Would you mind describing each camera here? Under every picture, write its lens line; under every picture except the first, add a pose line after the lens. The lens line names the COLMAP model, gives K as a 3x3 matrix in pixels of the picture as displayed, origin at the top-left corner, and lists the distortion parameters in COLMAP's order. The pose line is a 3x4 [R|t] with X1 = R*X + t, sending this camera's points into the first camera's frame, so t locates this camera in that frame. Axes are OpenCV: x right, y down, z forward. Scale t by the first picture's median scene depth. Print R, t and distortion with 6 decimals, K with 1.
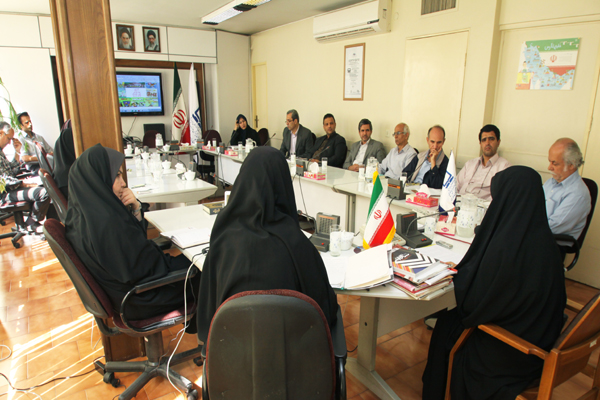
lens RADIAL K [[413.2, 0, 299.0], [0, 413.2, 199.3], [0, 0, 1]] dist [-0.032237, -0.001628]
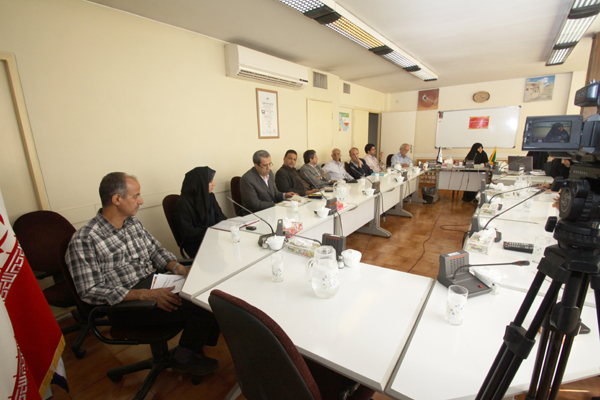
lens RADIAL K [[286.3, 0, 284.9], [0, 286.3, 215.1], [0, 0, 1]] dist [-0.006976, -0.010853]
pose [[-0.336068, -0.221705, 0.915372, -0.700000], [0.263793, 0.910843, 0.317456, -0.296955], [-0.904141, 0.348155, -0.247621, 1.275725]]
